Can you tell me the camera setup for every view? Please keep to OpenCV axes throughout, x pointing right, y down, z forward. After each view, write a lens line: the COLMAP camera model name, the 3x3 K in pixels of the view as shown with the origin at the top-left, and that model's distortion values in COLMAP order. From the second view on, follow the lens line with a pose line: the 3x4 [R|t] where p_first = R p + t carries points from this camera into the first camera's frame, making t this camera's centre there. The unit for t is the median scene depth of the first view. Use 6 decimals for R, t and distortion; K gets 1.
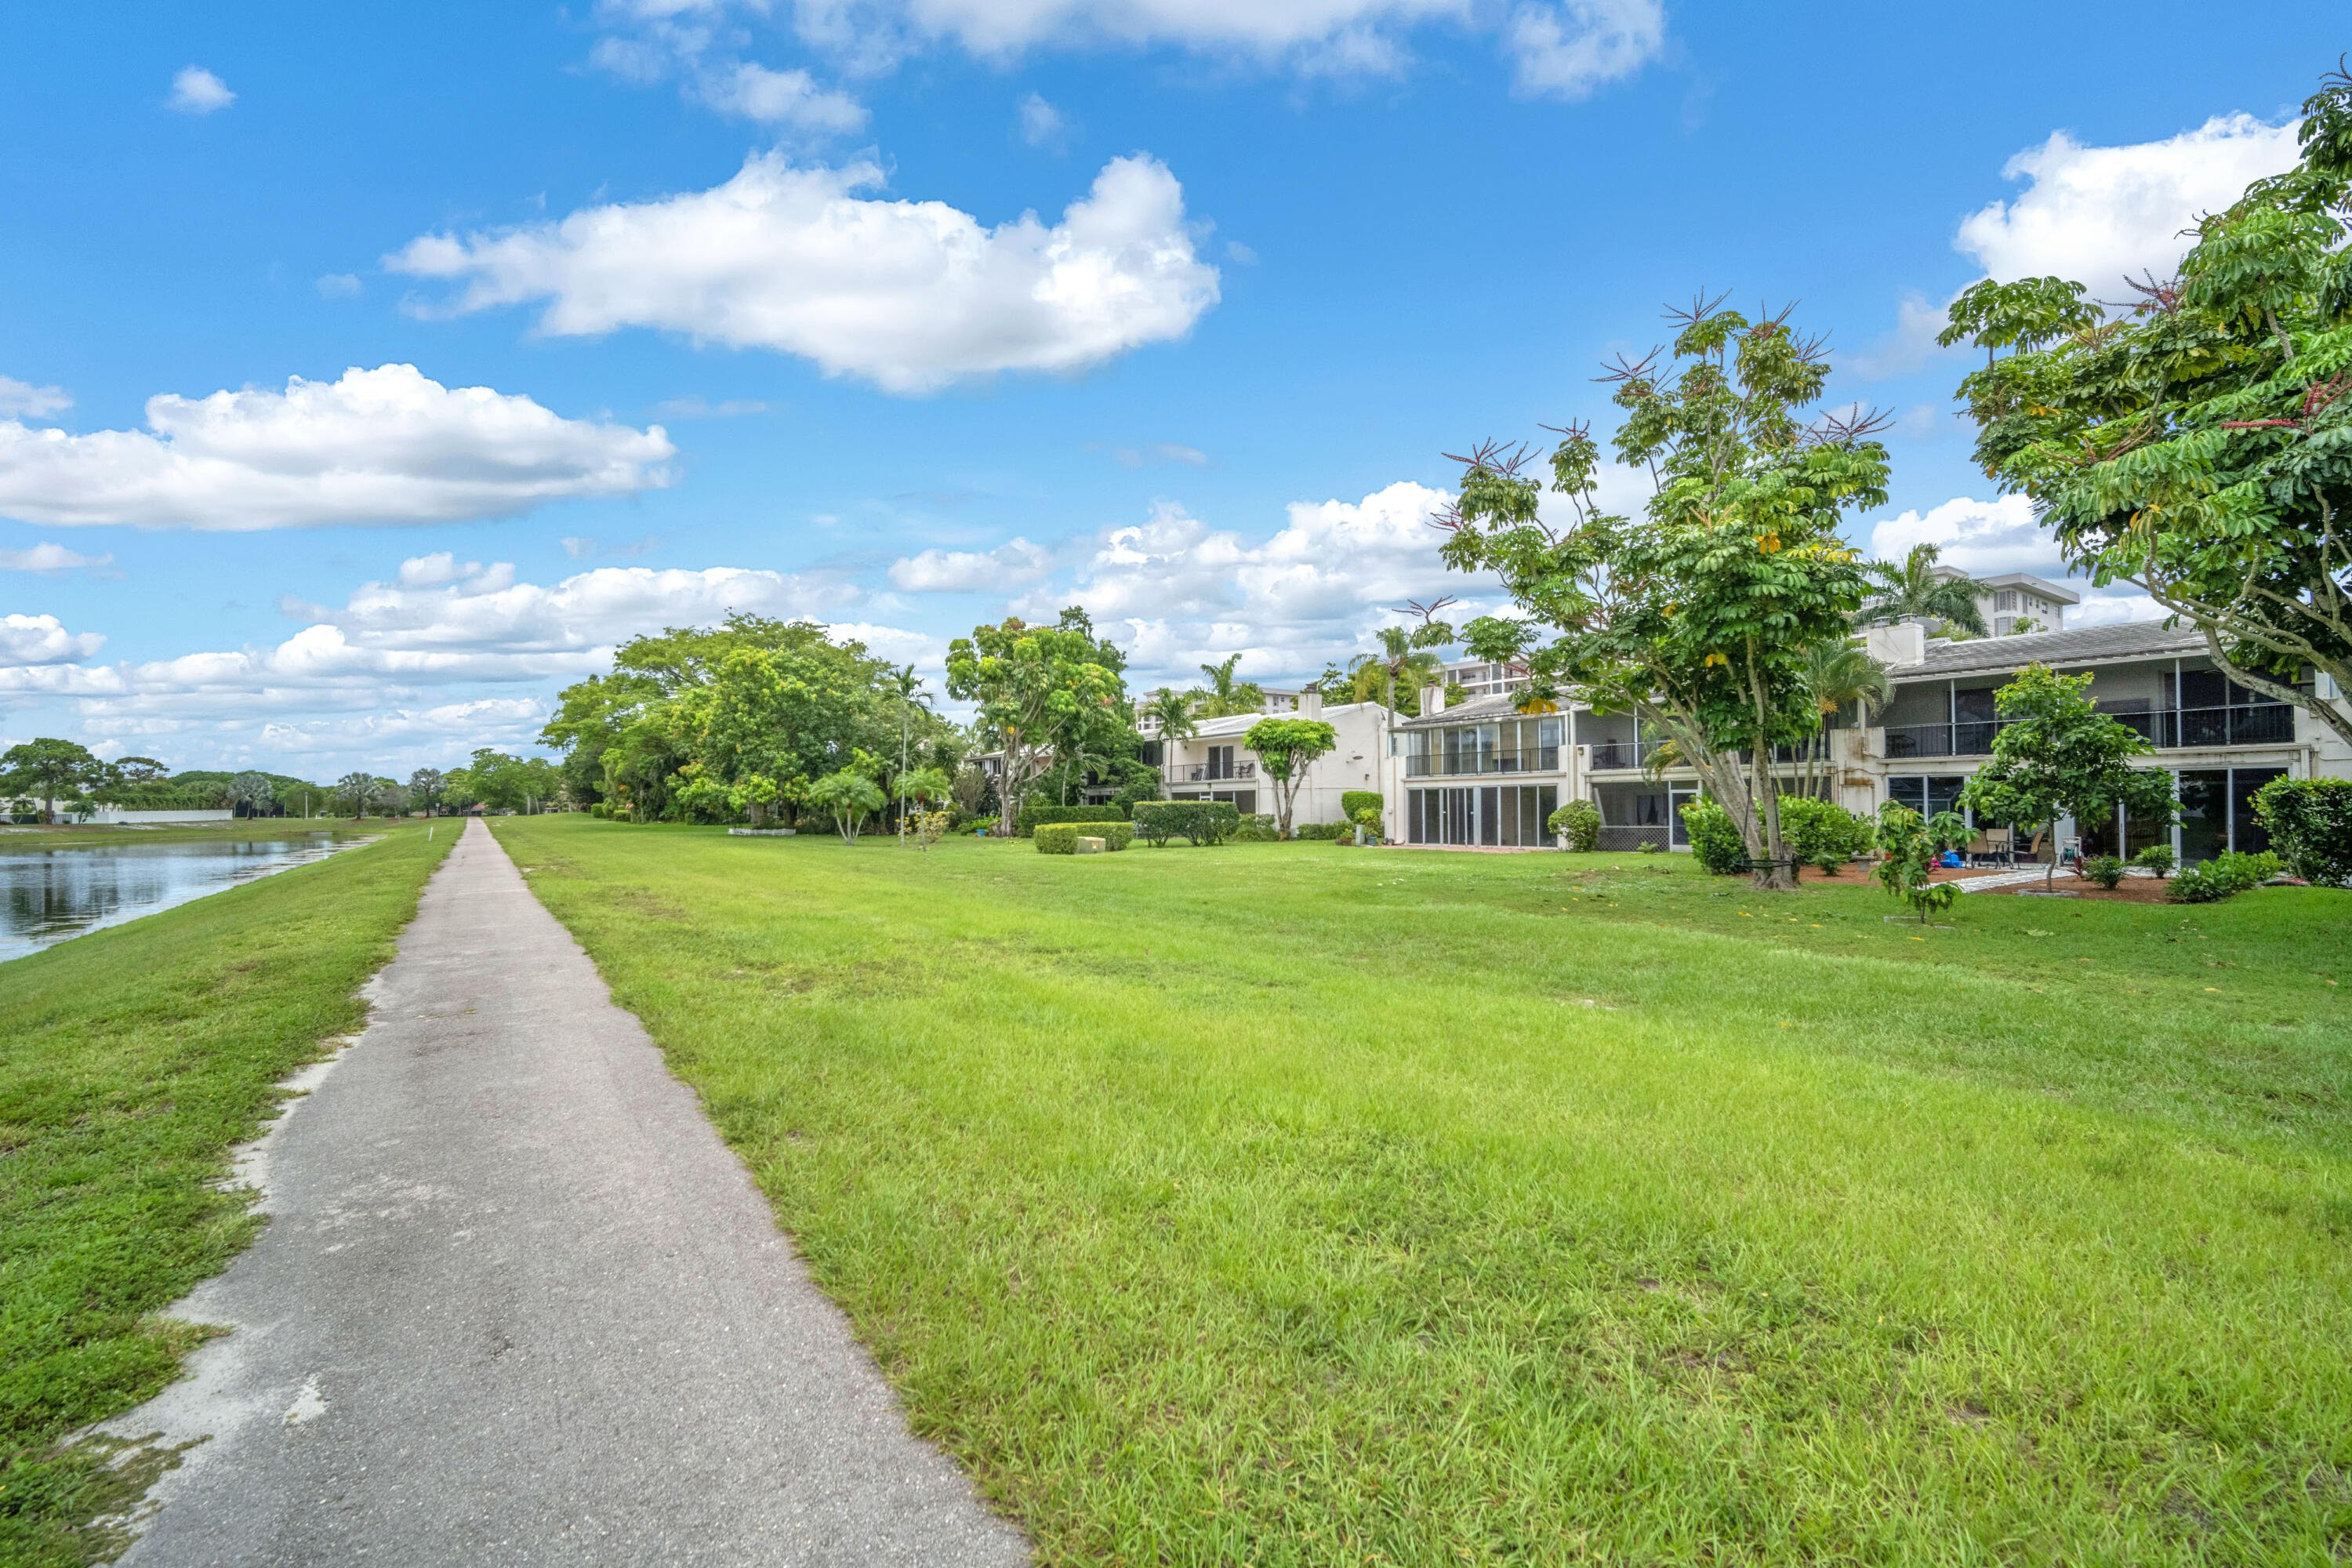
lens RADIAL K [[1025.2, 0, 1187.8], [0, 1025.2, 797.6], [0, 0, 1]] dist [-0.013465, 0.005115]
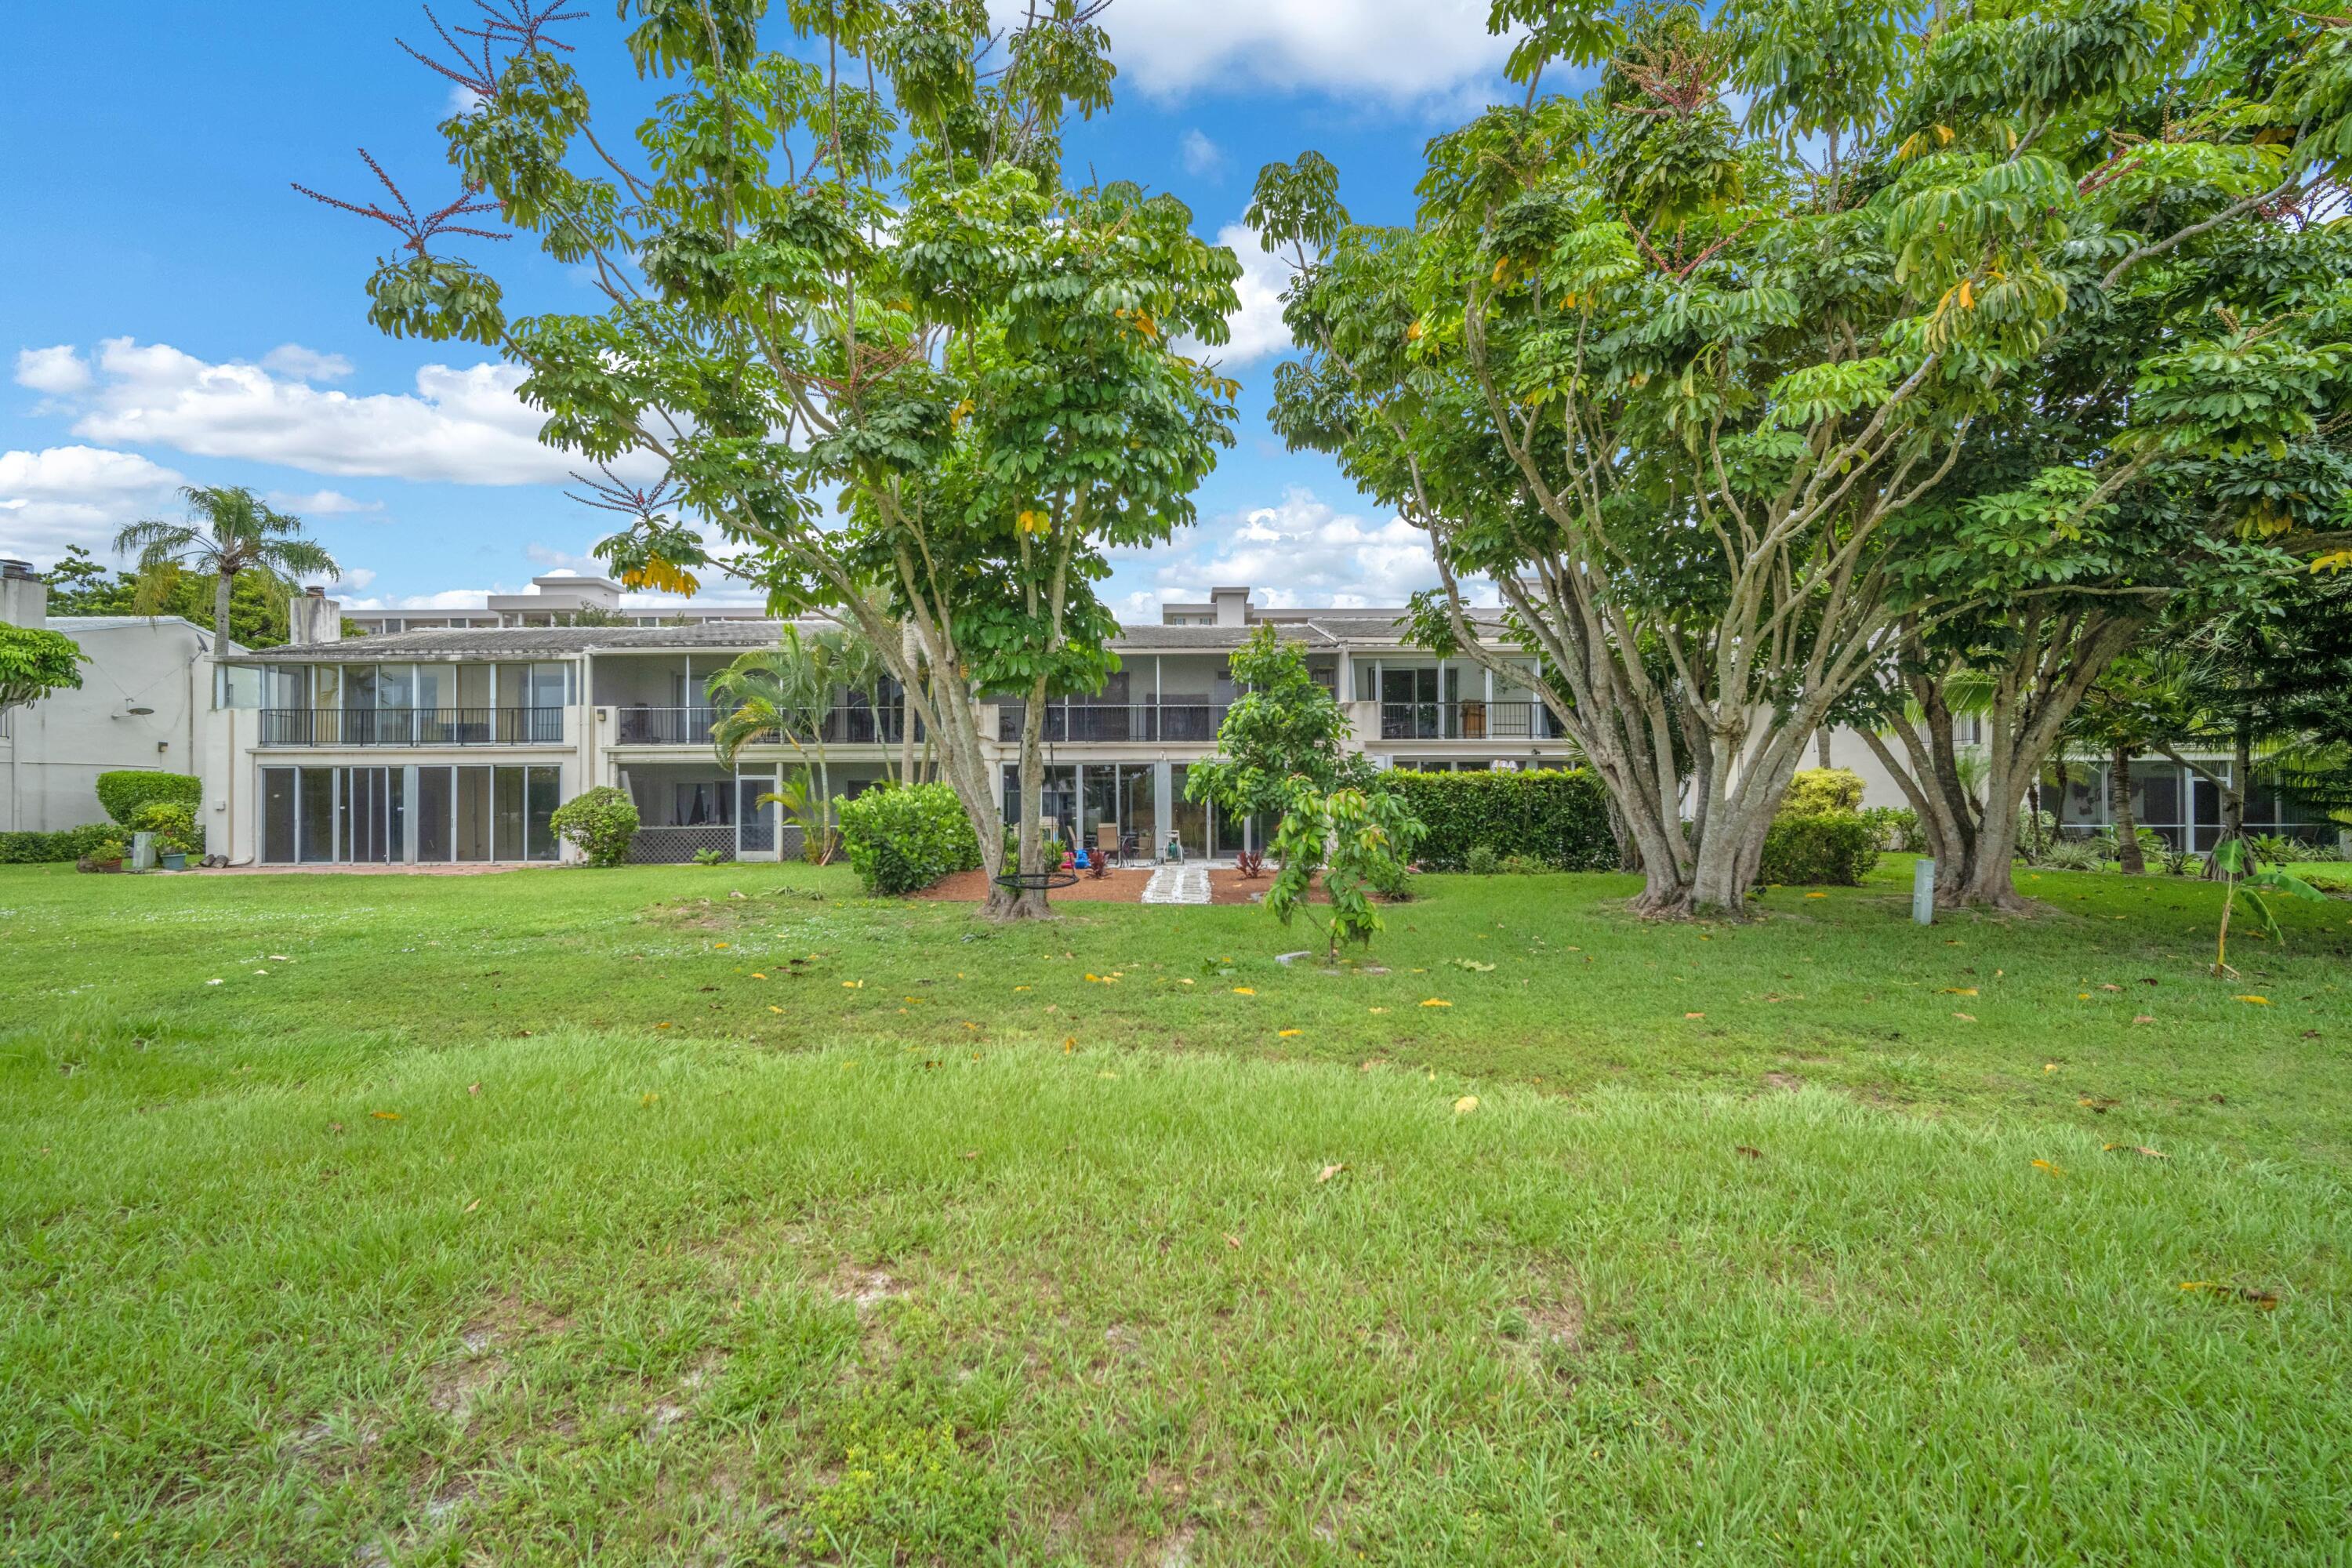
lens RADIAL K [[1025.2, 0, 1185.9], [0, 1025.2, 788.5], [0, 0, 1]] dist [-0.013465, 0.005115]
pose [[0.579414, 0.000984, 0.815033, 0.055609], [-0.005314, 0.999983, 0.002570, -0.001272], [-0.815016, -0.005820, 0.579409, 0.271489]]
